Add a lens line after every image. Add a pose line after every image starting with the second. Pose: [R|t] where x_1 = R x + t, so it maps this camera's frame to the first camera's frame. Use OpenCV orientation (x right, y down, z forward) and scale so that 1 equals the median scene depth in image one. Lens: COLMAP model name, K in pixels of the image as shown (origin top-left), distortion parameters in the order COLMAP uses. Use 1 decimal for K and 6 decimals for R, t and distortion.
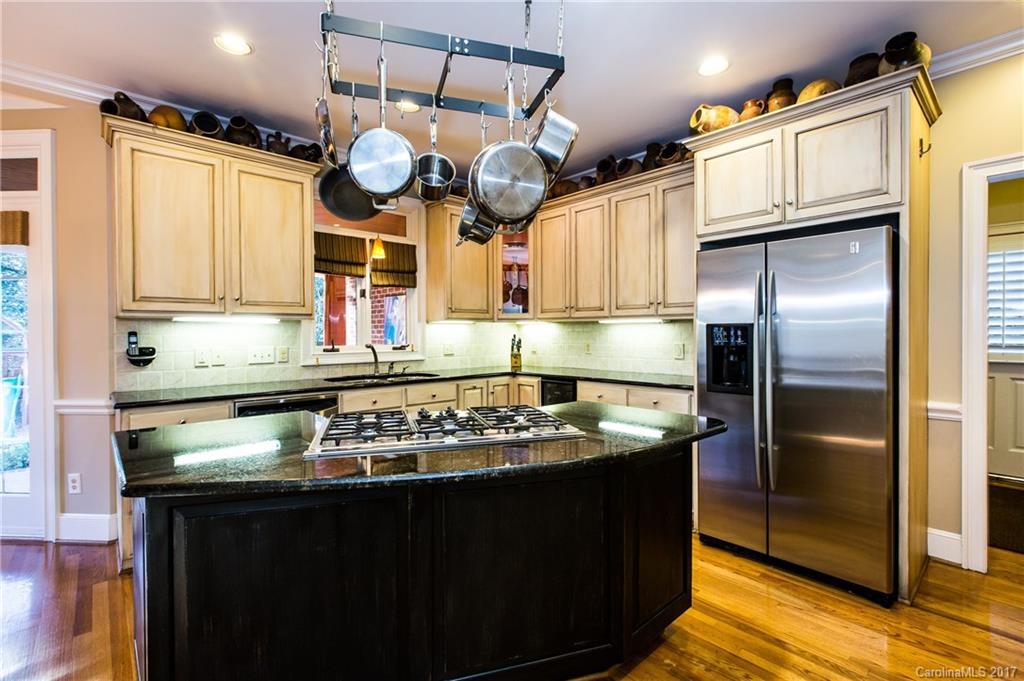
lens RADIAL K [[464.1, 0, 514.4], [0, 464.1, 336.7], [0, 0, 1]] dist [0.004201, 0.000556]
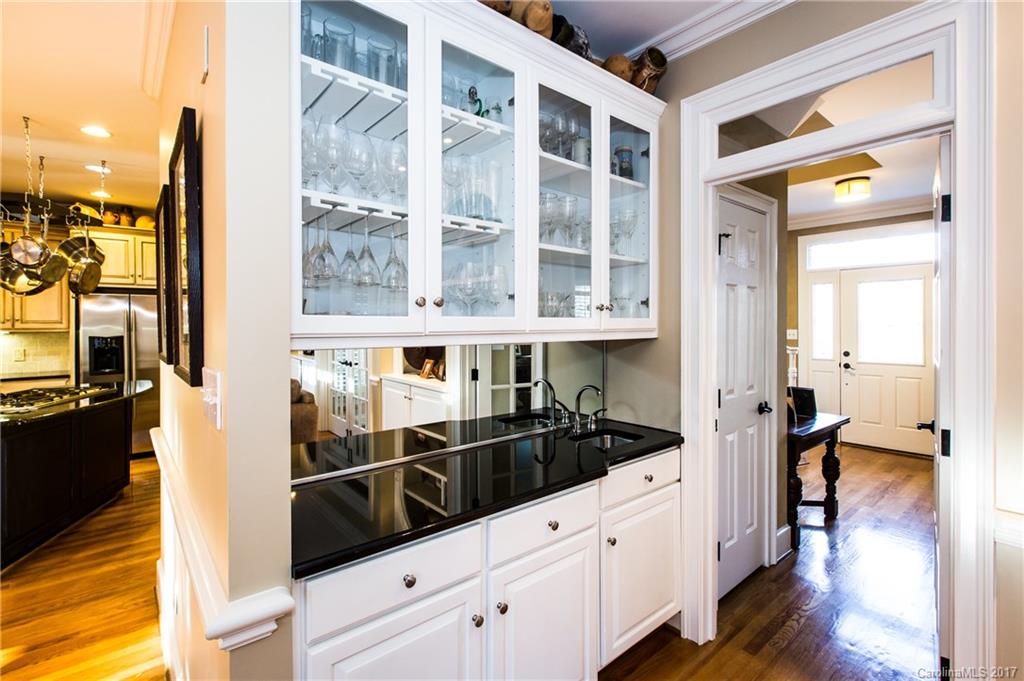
lens RADIAL K [[464.1, 0, 490.6], [0, 464.1, 324.3], [0, 0, 1]] dist [0.004201, 0.000556]
pose [[0.069402, -0.004473, 0.997579, -0.980269], [0.011908, 0.999922, 0.003655, -0.049808], [-0.997518, 0.011626, 0.069450, -0.488724]]
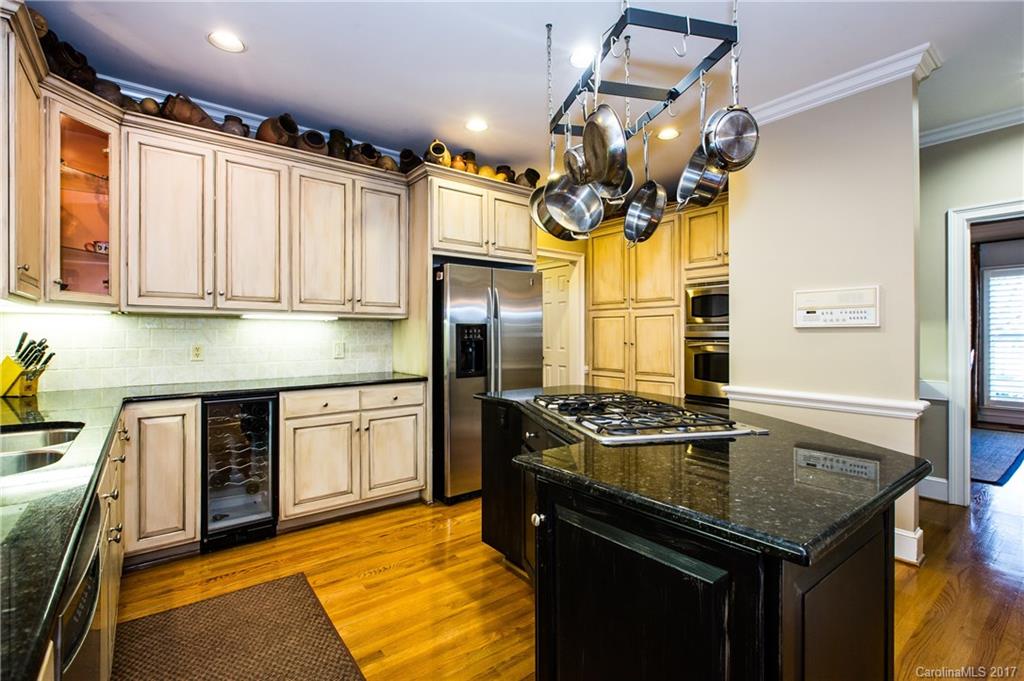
lens RADIAL K [[464.1, 0, 510.9], [0, 464.1, 335.3], [0, 0, 1]] dist [0.004201, 0.000556]
pose [[0.081649, -0.001235, 0.996660, -0.657895], [0.008345, 0.999965, 0.000555, 0.002972], [-0.996626, 0.008272, 0.081656, 0.616274]]
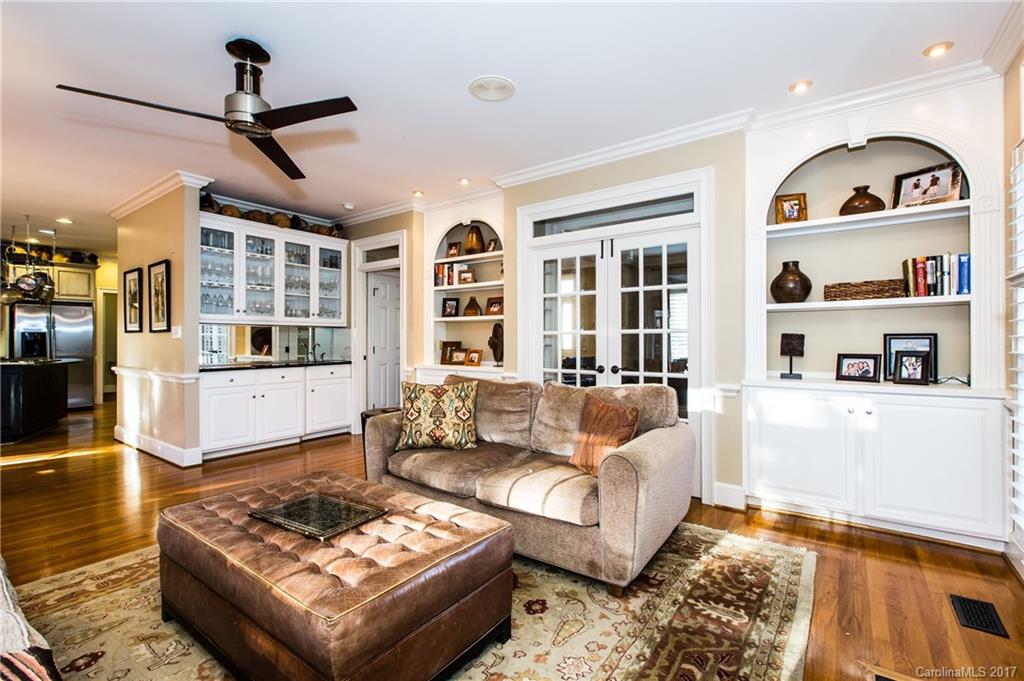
lens RADIAL K [[464.1, 0, 522.4], [0, 464.1, 338.9], [0, 0, 1]] dist [0.004201, 0.000556]
pose [[-0.212947, 0.004833, 0.977052, -2.311580], [0.010641, 0.999940, -0.002627, 0.041577], [-0.977006, 0.009838, -0.212986, -1.007053]]
